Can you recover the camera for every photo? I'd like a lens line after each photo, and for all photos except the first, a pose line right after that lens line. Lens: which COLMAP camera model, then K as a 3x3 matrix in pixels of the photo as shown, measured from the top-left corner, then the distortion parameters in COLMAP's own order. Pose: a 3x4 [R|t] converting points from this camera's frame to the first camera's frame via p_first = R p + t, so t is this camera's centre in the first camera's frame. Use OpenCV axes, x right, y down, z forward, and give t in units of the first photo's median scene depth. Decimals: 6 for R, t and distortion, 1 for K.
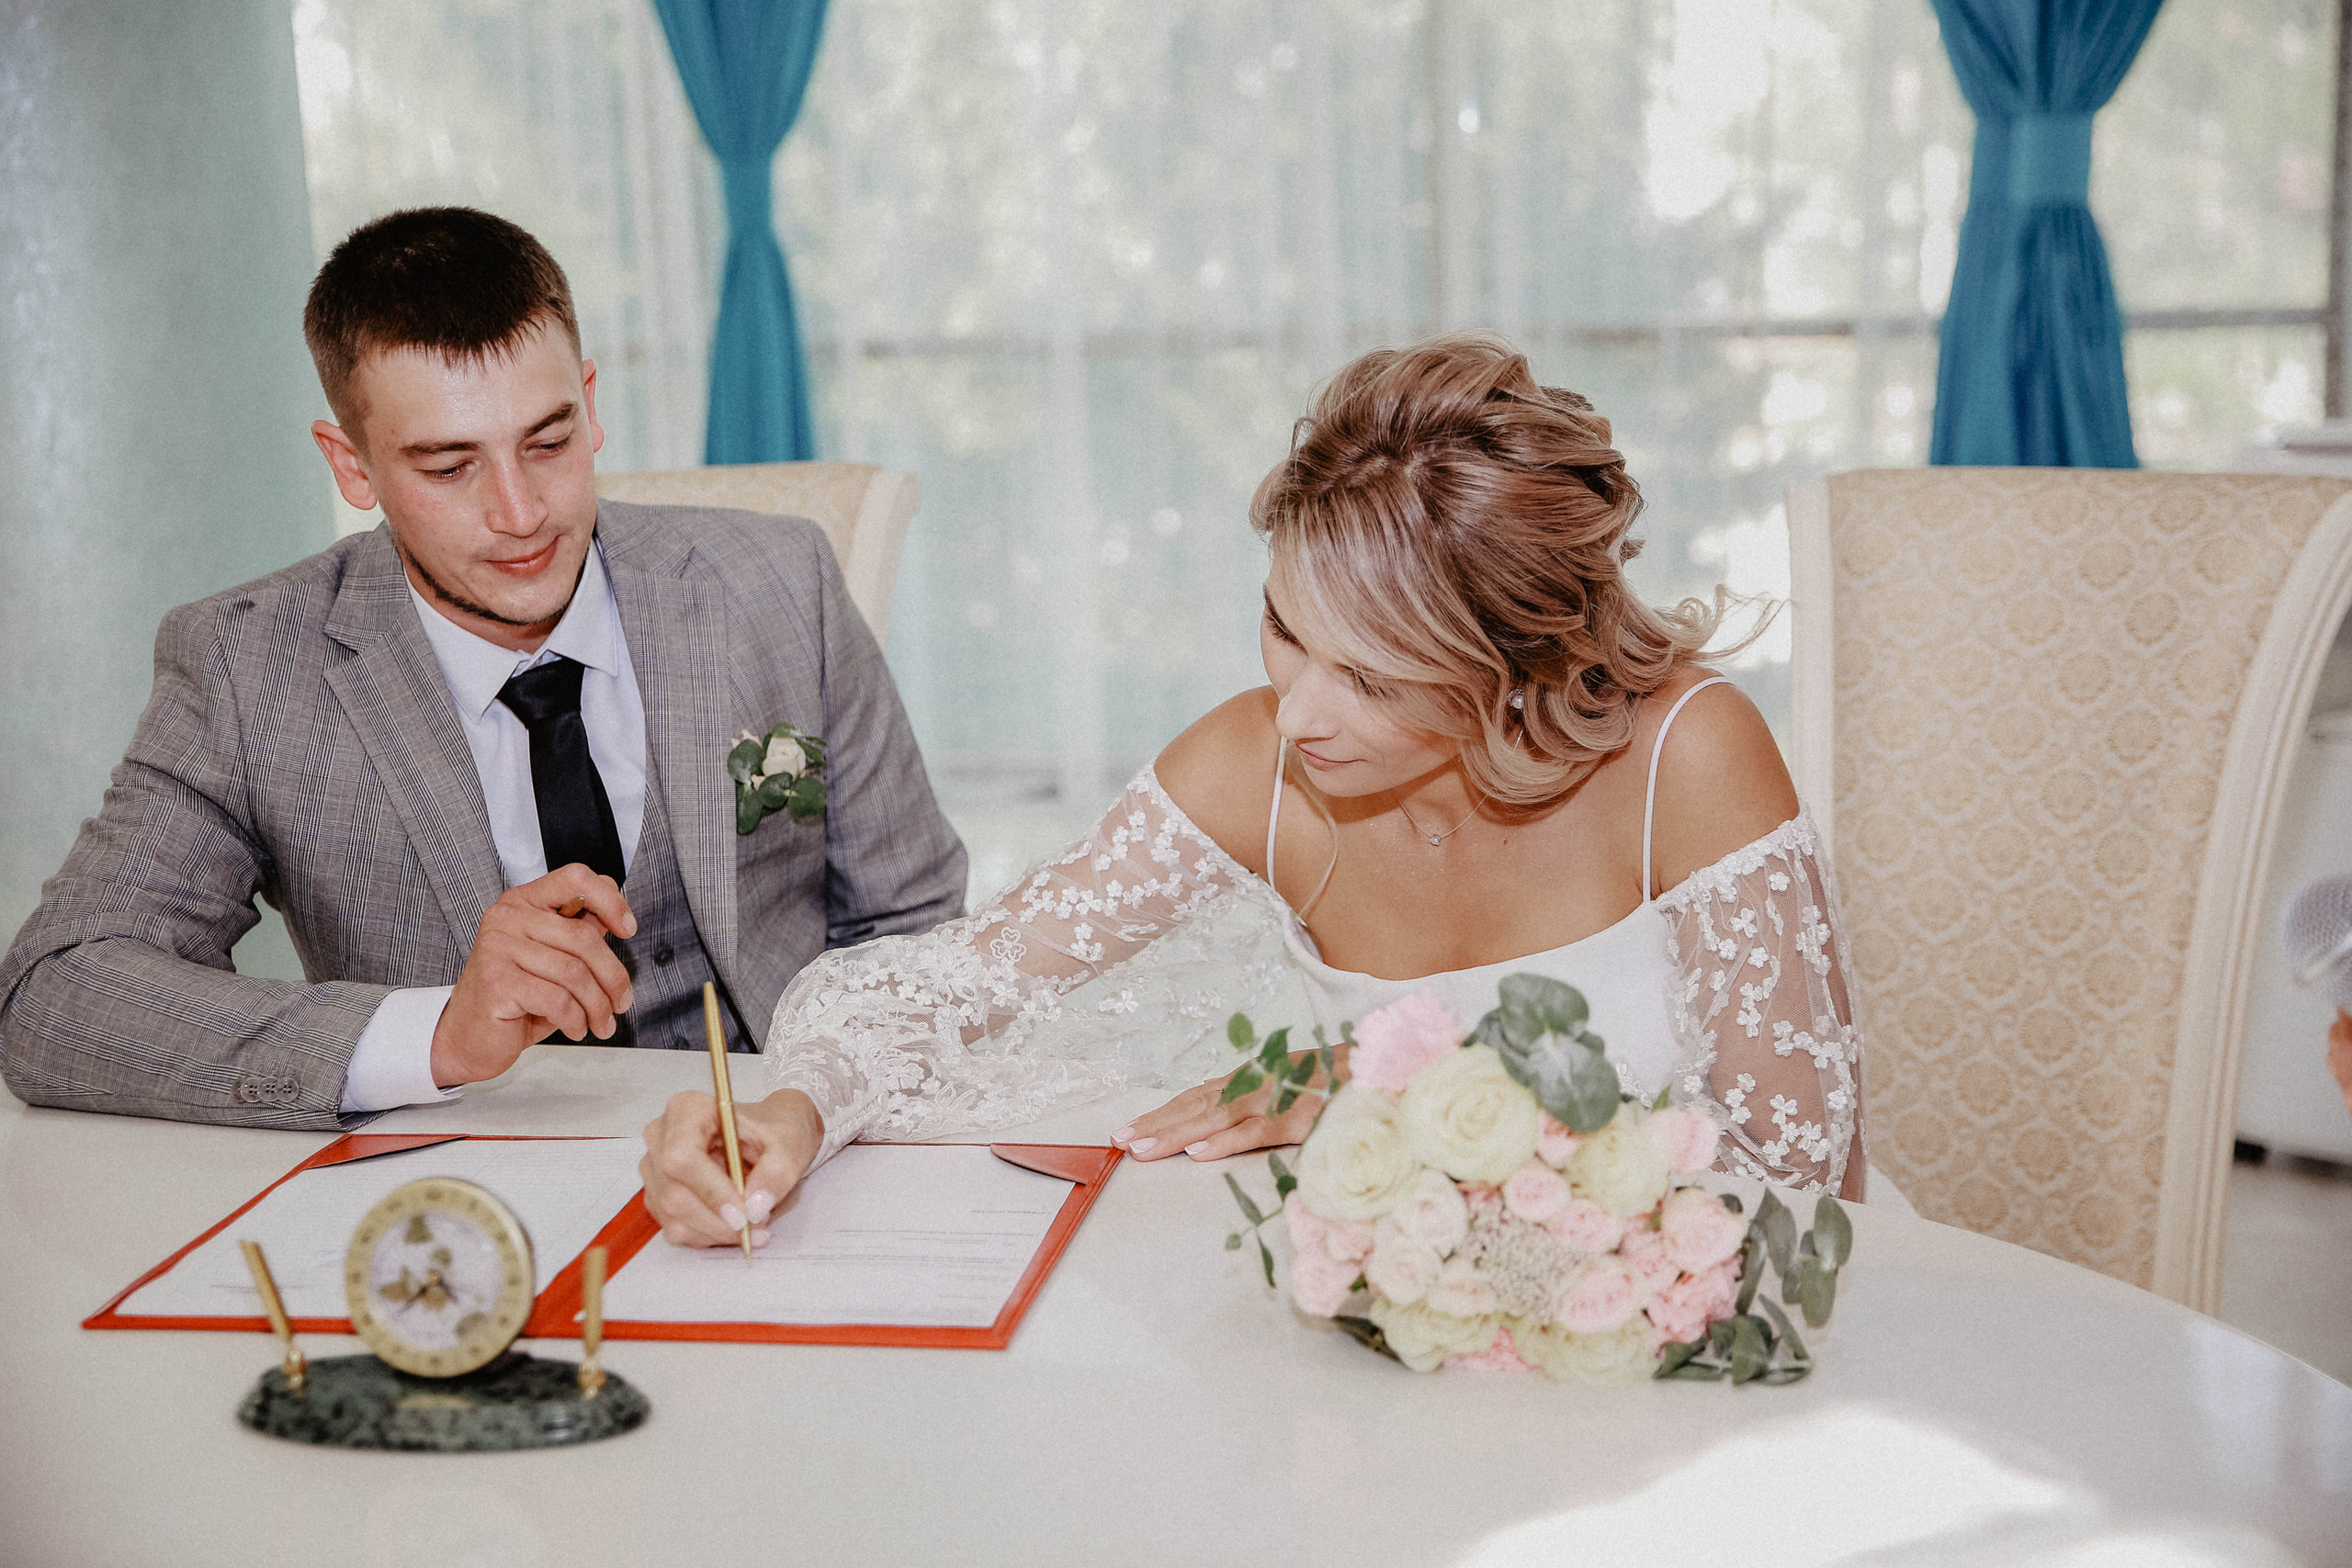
lens RADIAL K [[3637.4, 0, 1210.9], [0, 3637.4, 732.7], [0, 0, 1]] dist [0.098625, 0.061366]
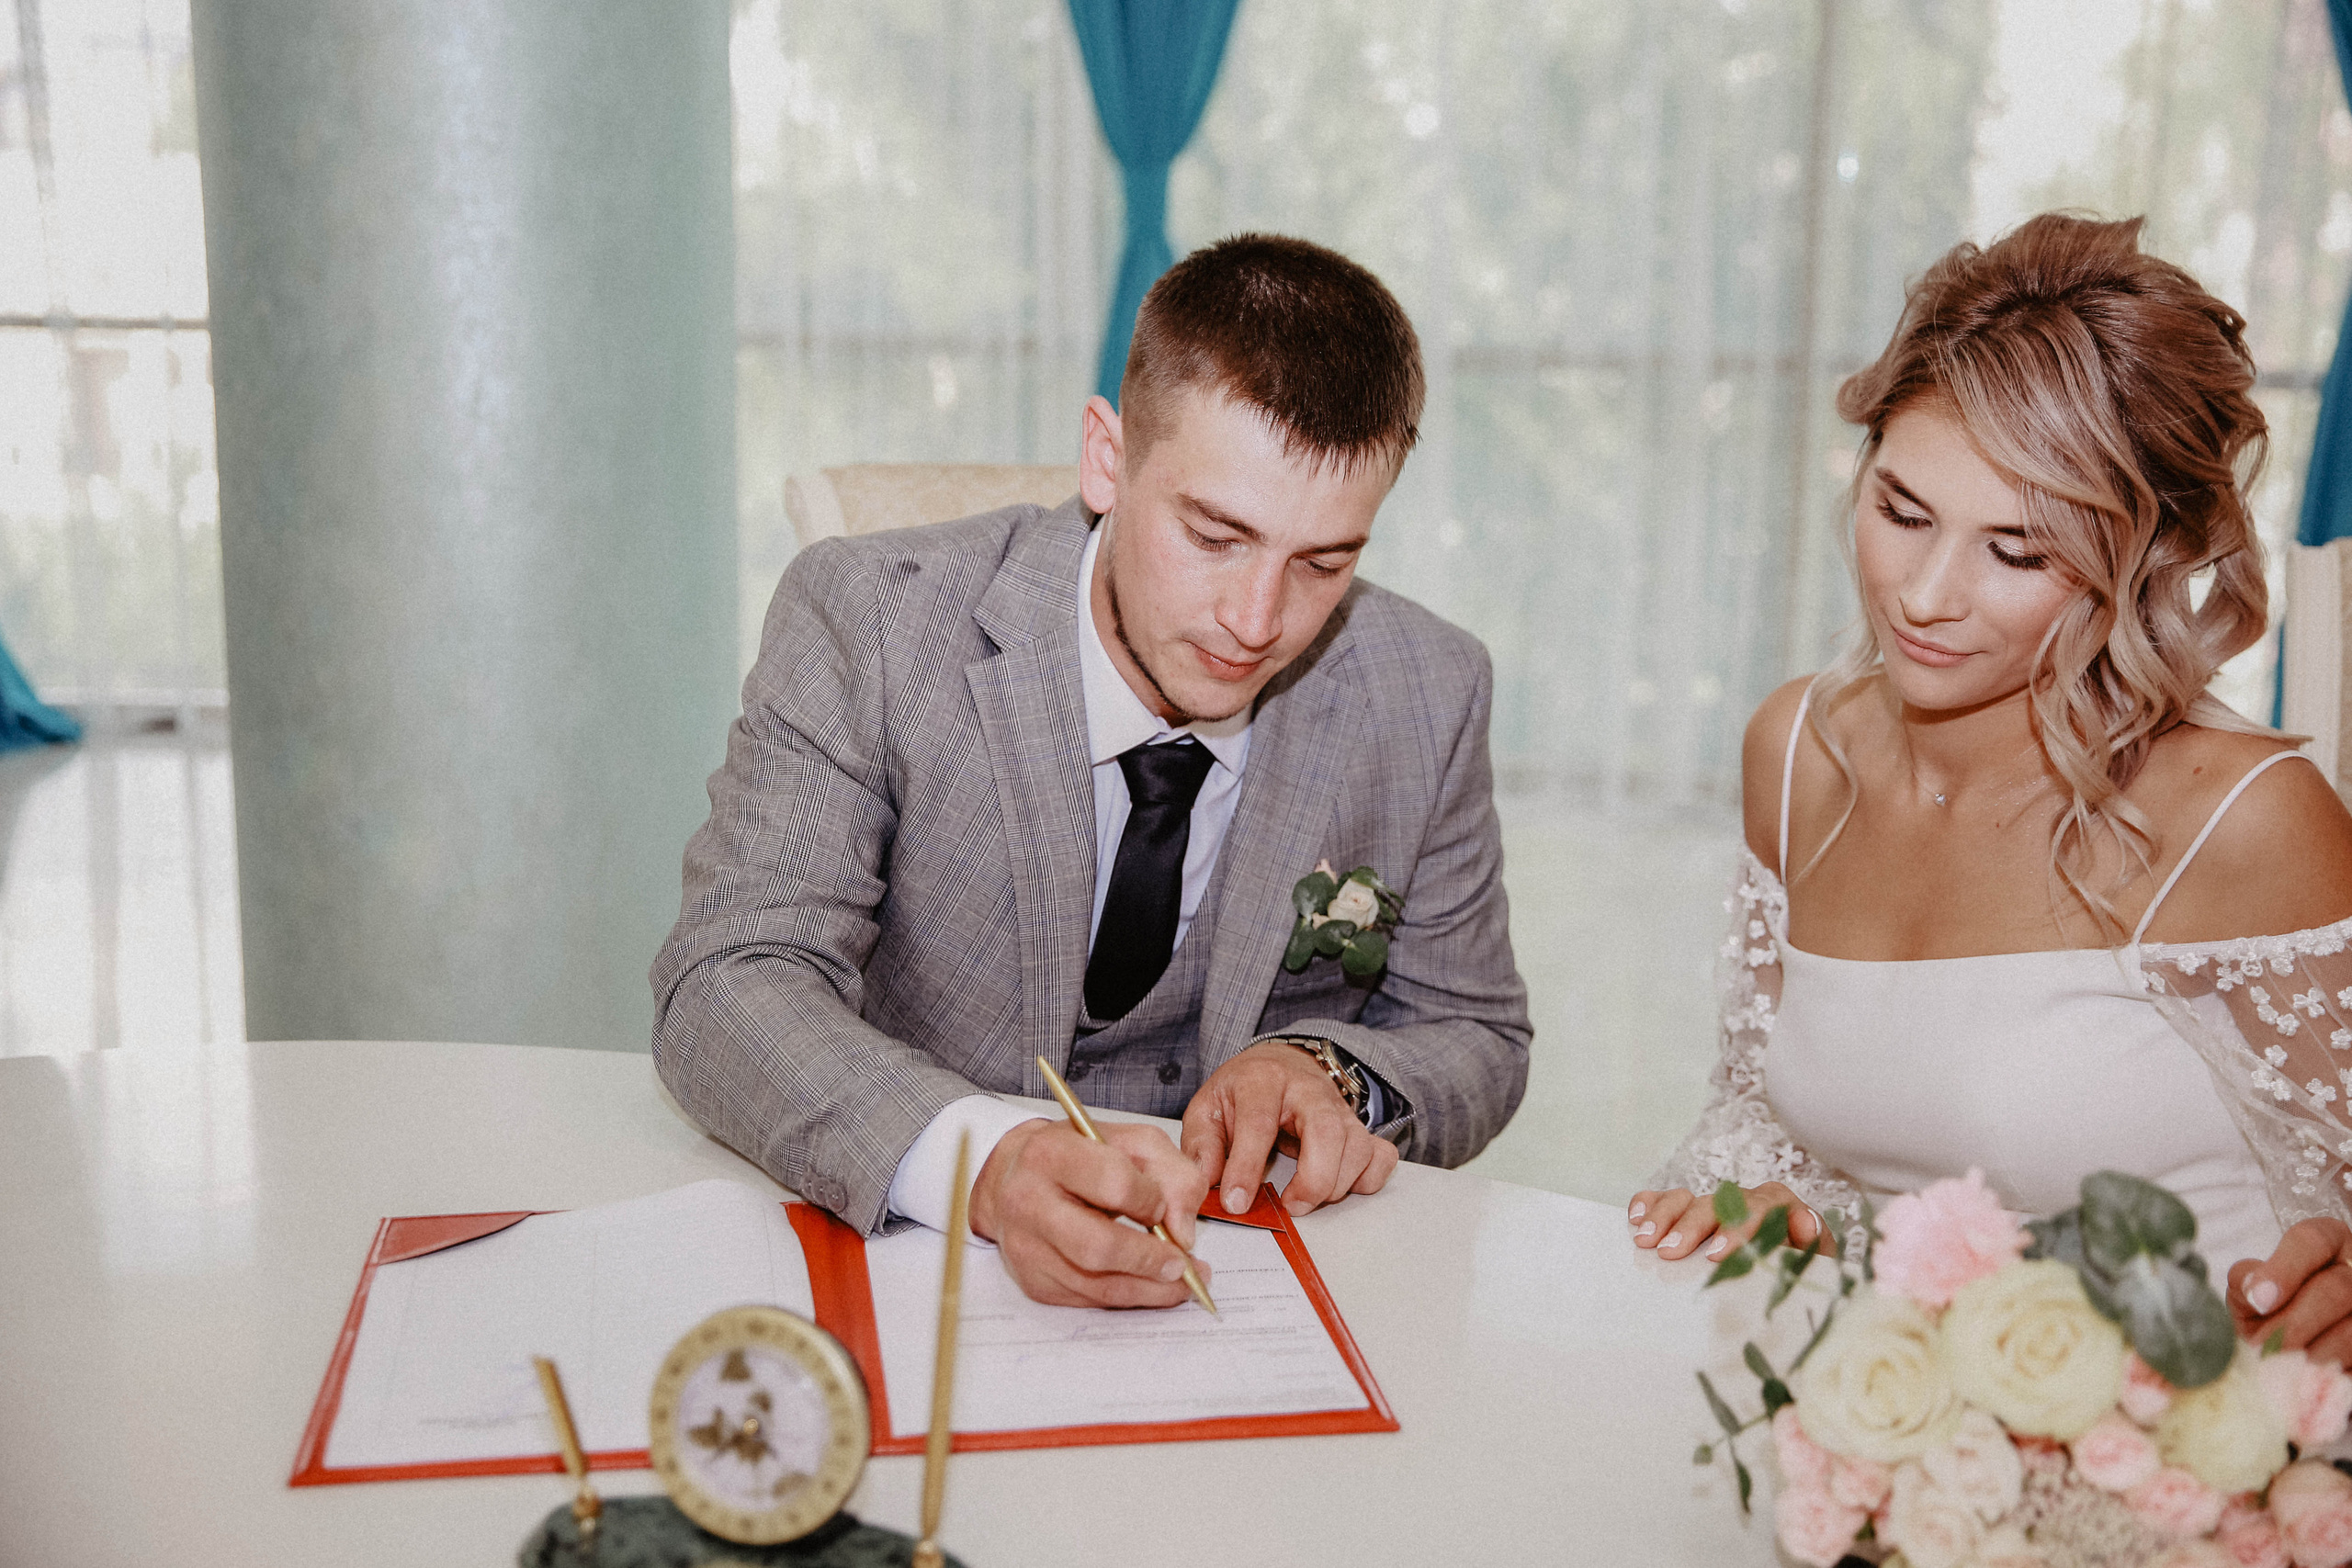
lens RADIAL K [[3054.9, 0, 1176.0], [0, 3054.9, 784.0], [0, 0, 1]] dist [0.130936, -0.010791]
pose [[0.993013, 0.065911, -0.097884, -0.055581], [-0.062797, 0.997428, 0.034567, -0.028736], [0.099910, -0.028178, 0.994597, 0.310014]]
